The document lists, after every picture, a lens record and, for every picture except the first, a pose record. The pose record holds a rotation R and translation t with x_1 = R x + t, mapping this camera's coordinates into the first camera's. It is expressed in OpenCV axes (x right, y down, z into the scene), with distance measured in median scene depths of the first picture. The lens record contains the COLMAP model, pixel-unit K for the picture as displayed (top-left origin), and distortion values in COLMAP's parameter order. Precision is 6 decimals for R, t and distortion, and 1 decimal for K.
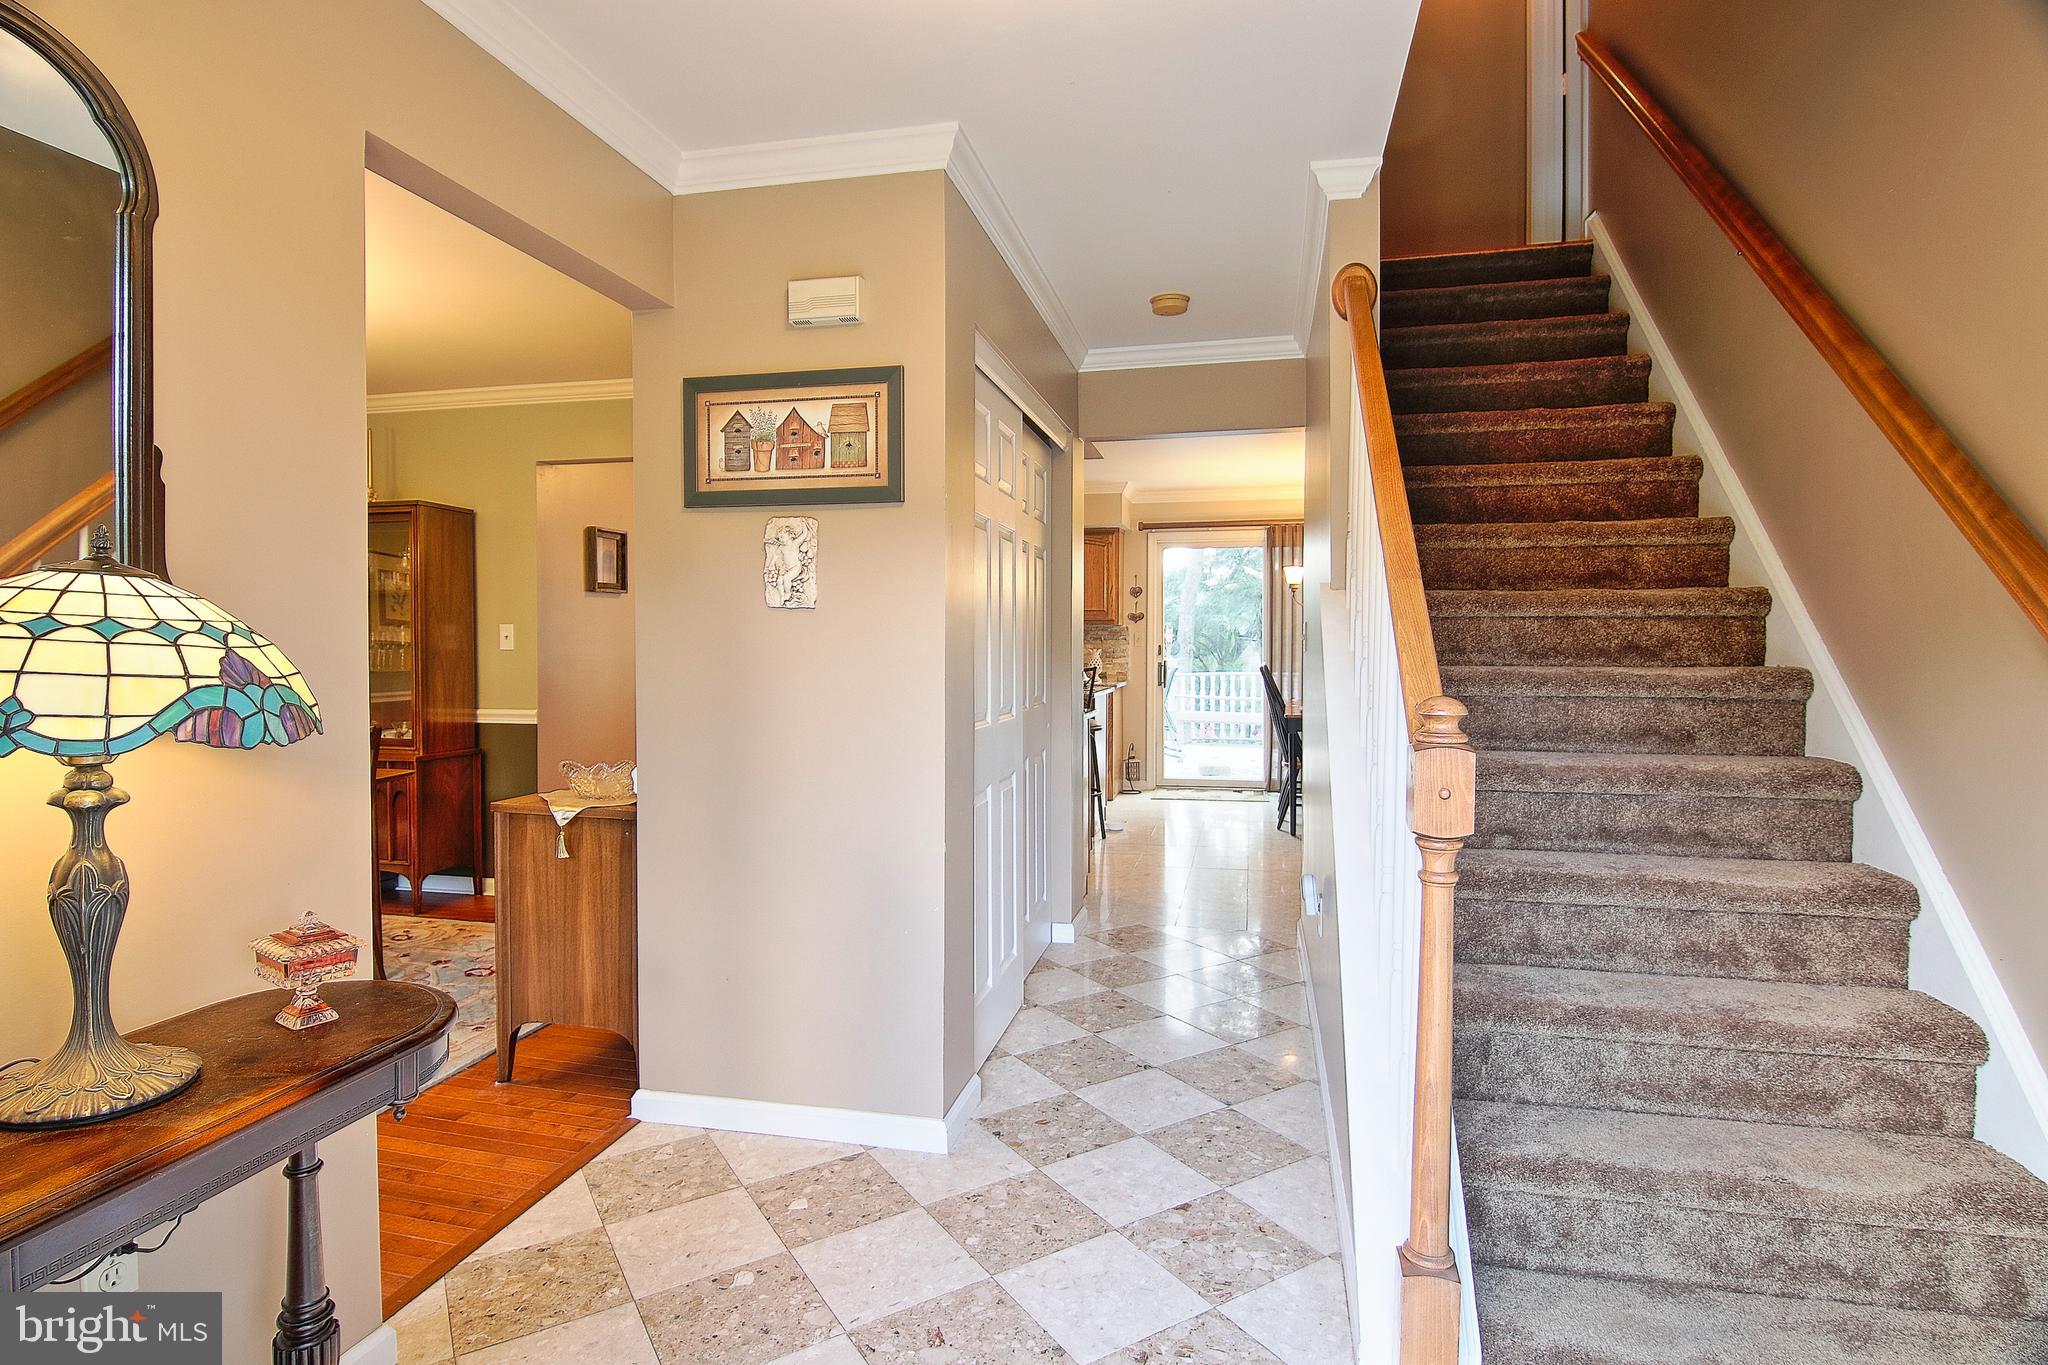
lens RADIAL K [[1034.3, 0, 1022.6], [0, 1034.3, 667.7], [0, 0, 1]] dist [-0.002628, -0.013269]
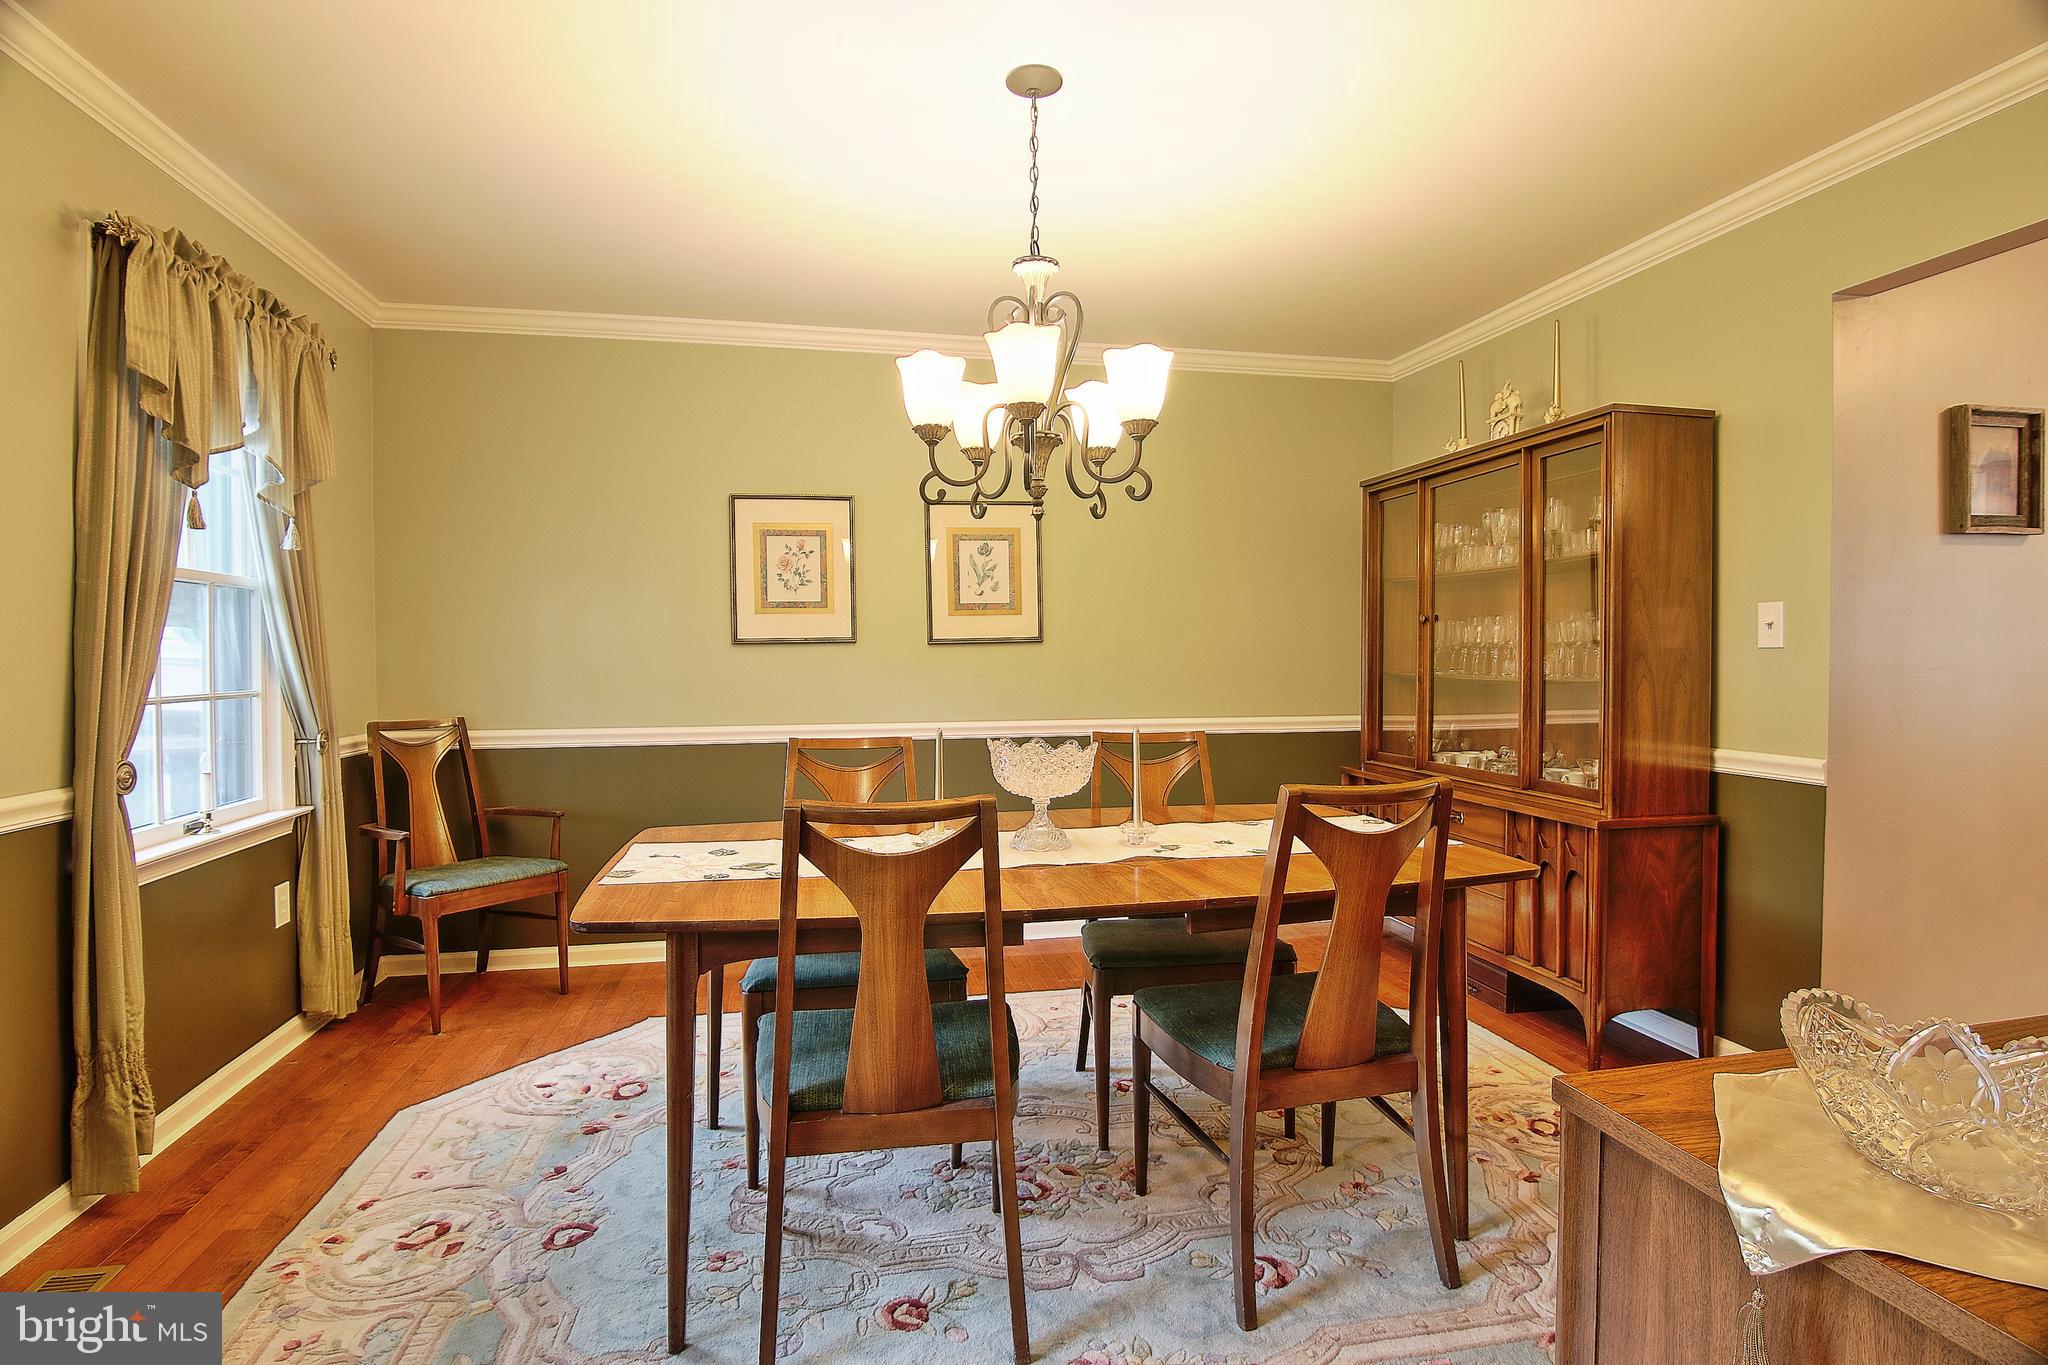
lens RADIAL K [[1034.3, 0, 1022.6], [0, 1034.3, 667.7], [0, 0, 1]] dist [-0.002628, -0.013269]
pose [[0.415518, 0.012478, -0.909499, -0.158900], [-0.017561, 0.999830, 0.005694, -0.002126], [0.909415, 0.013606, 0.415667, 0.397338]]
